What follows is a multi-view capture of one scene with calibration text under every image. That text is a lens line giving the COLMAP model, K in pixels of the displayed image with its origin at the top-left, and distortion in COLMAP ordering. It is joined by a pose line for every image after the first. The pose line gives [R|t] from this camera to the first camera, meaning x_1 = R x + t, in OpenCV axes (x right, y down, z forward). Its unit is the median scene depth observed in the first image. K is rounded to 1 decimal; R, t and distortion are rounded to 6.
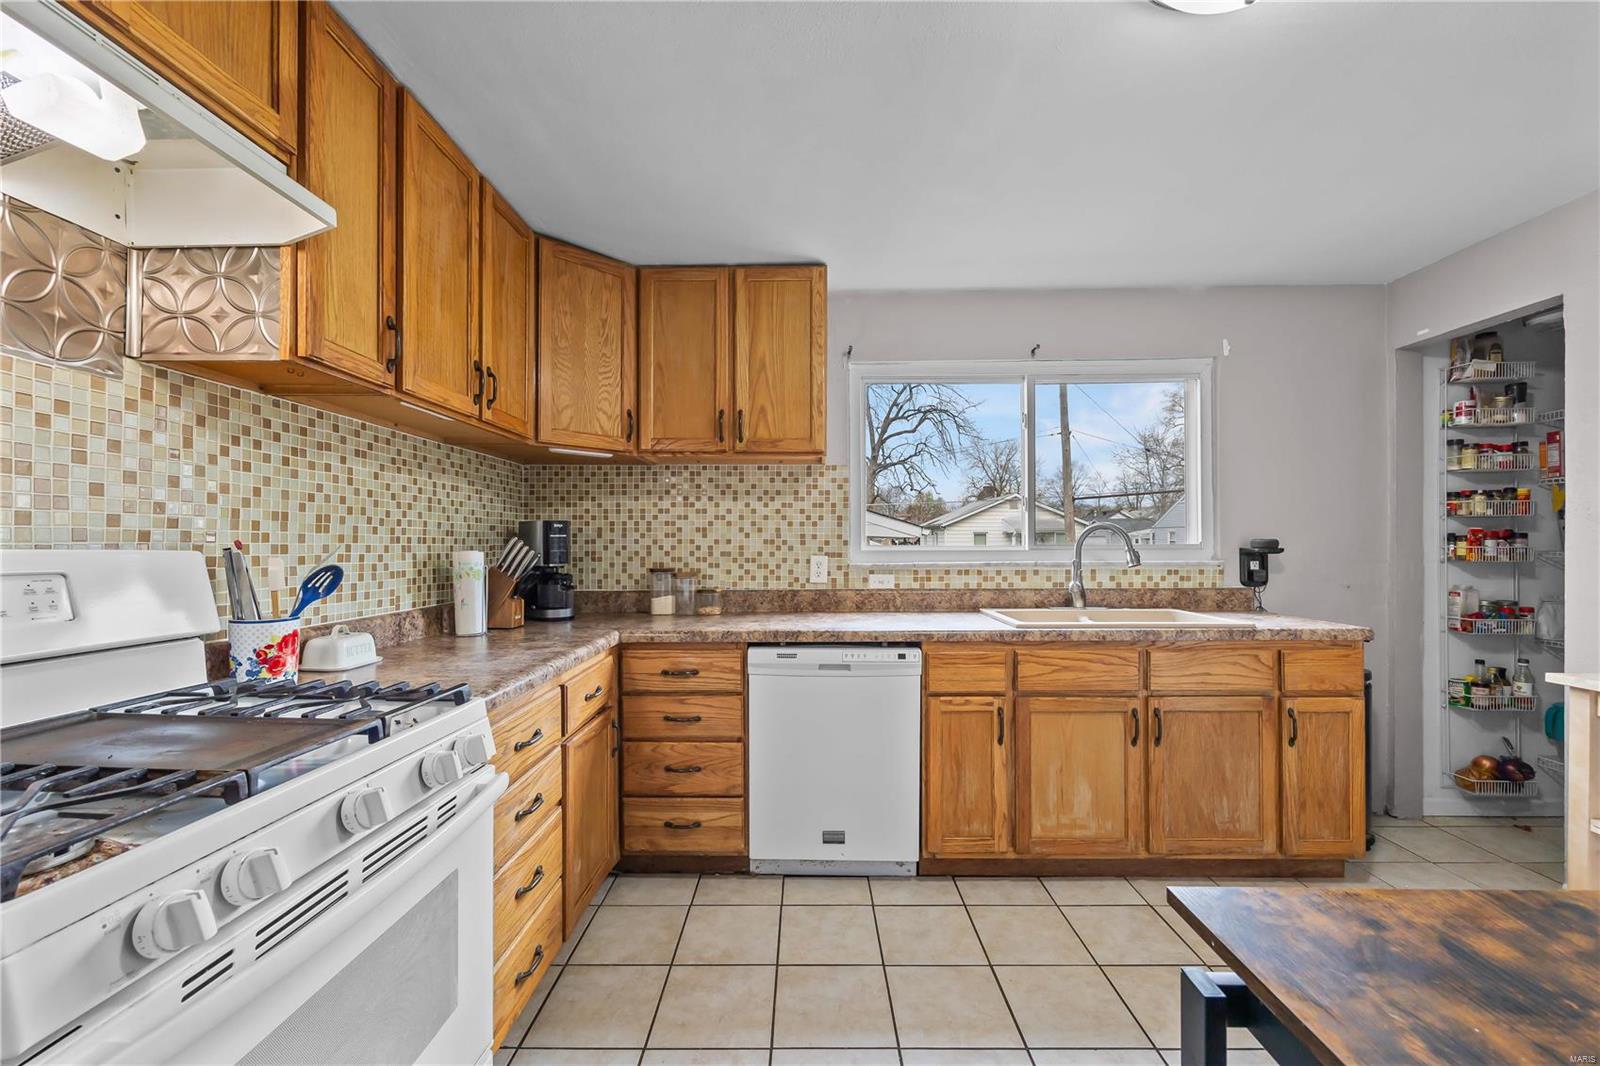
lens RADIAL K [[651.7, 0, 791.7], [0, 651.7, 540.0], [0, 0, 1]] dist [0.000941, -0.000469]
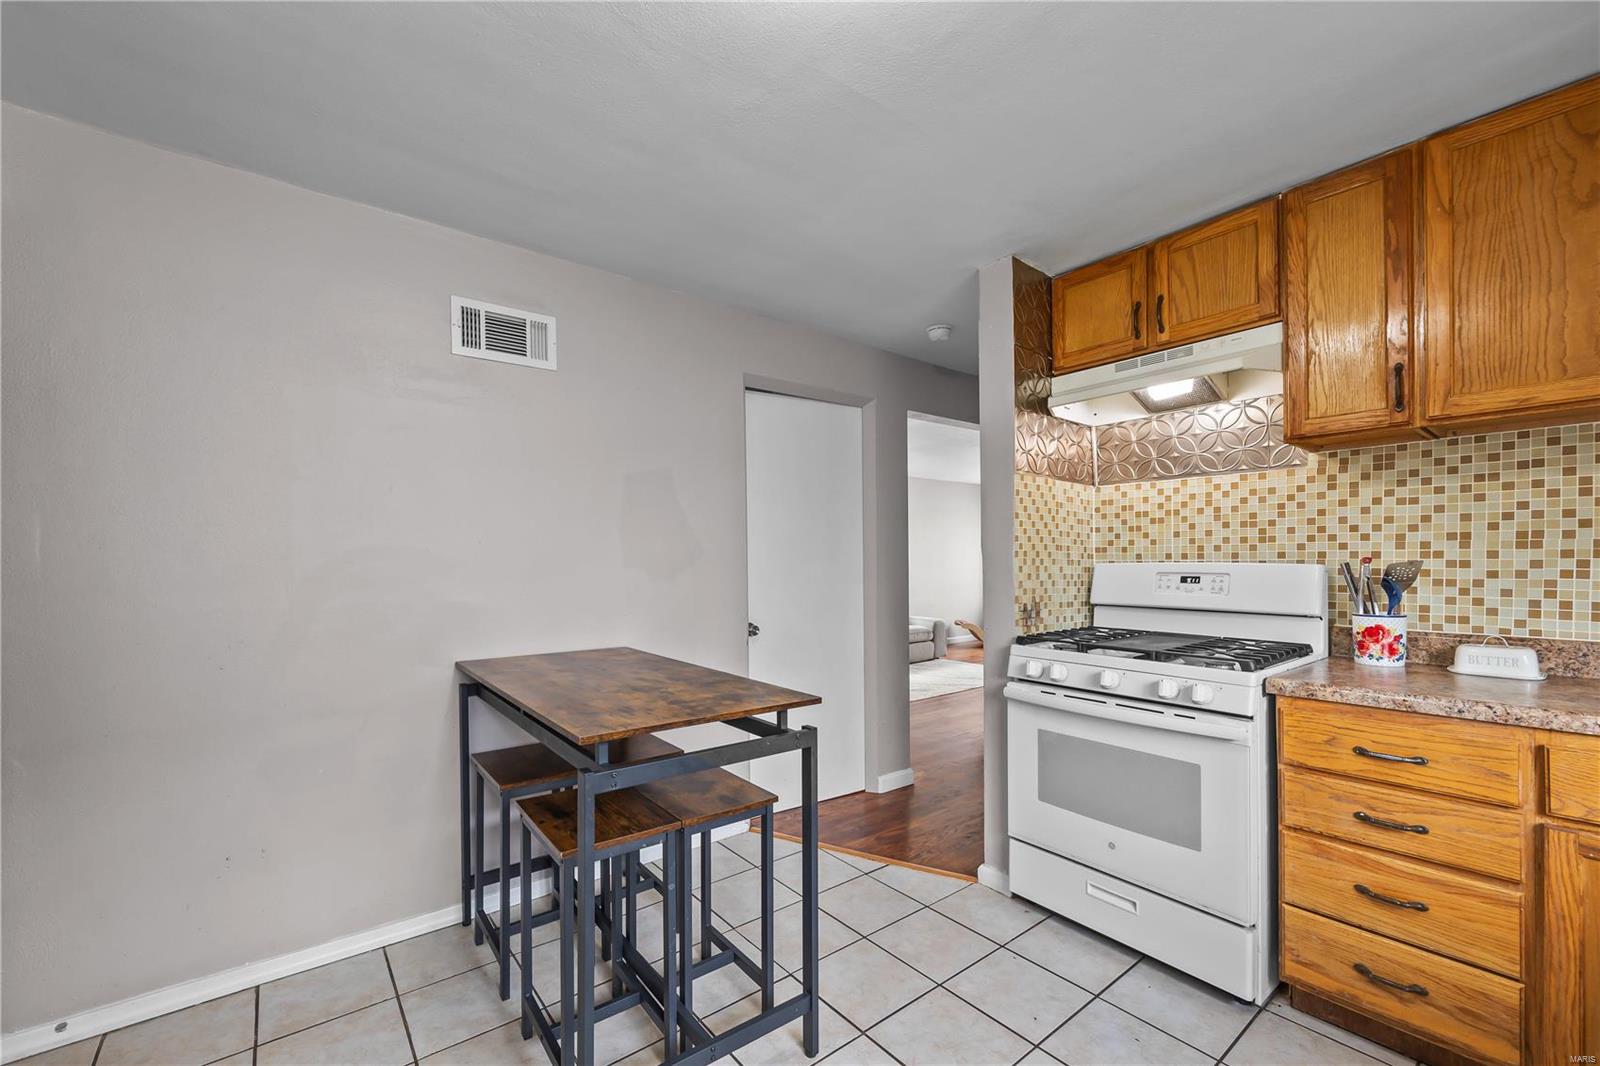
lens RADIAL K [[651.7, 0, 811.7], [0, 651.7, 559.7], [0, 0, 1]] dist [0.000941, -0.000469]
pose [[-0.754529, 0.004739, -0.656250, 0.564231], [0.010272, 0.999937, -0.004590, -0.000169], [0.656186, -0.010204, -0.754530, 0.720504]]
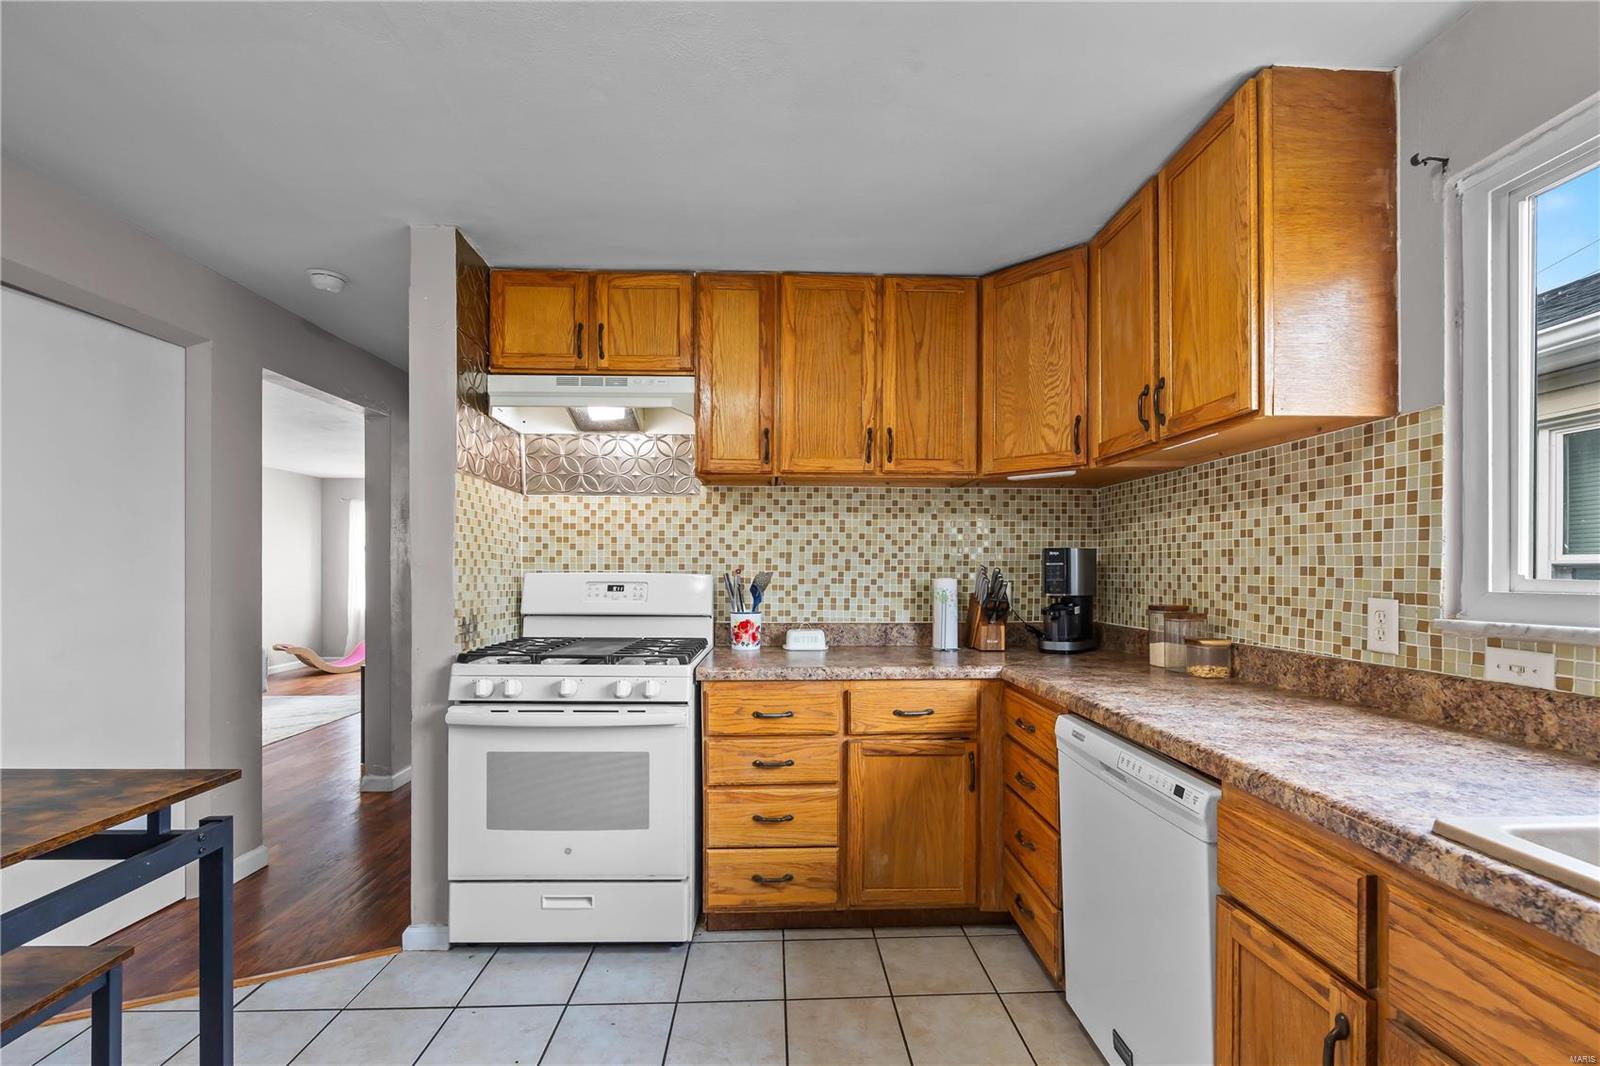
lens RADIAL K [[651.7, 0, 789.5], [0, 651.7, 569.6], [0, 0, 1]] dist [0.000941, -0.000469]
pose [[0.063671, 0.000954, -0.997971, 0.591396], [0.002179, 0.999997, 0.001095, -0.000142], [0.997969, -0.002244, 0.063669, 0.579001]]
